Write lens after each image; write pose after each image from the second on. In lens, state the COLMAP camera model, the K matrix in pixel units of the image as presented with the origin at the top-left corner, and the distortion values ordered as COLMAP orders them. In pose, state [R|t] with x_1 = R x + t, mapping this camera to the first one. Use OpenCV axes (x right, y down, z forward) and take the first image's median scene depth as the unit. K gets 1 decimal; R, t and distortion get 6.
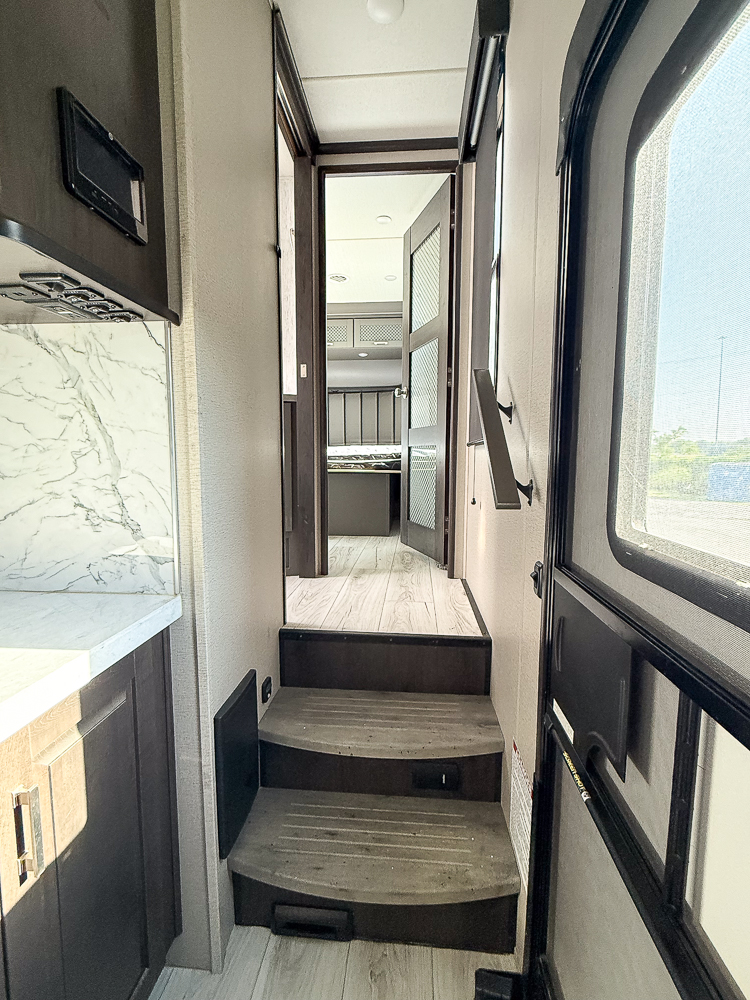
lens RADIAL K [[453.2, 0, 376.4], [0, 453.2, 501.6], [0, 0, 1]] dist [0.000742, -0.000029]
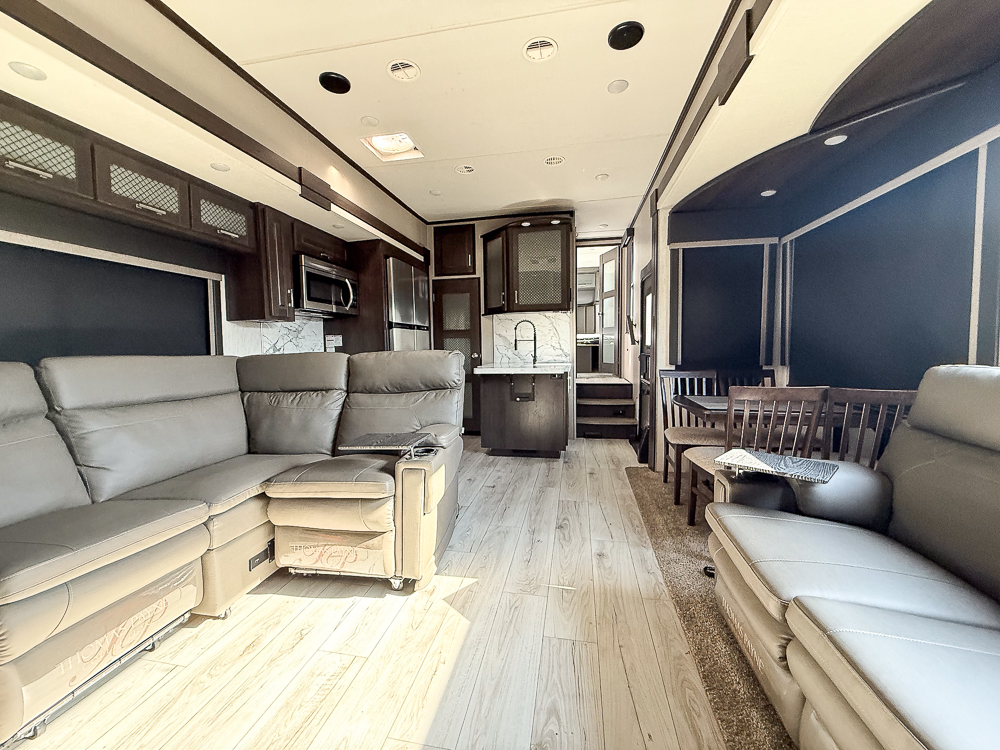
lens RADIAL K [[399.1, 0, 502.0], [0, 399.1, 373.4], [0, 0, 1]] dist [0.002328, -0.000095]
pose [[0.994977, -0.009508, -0.099649, -0.780440], [0.006646, 0.999557, -0.029017, 0.468811], [0.099880, 0.028209, 0.994600, -3.795478]]
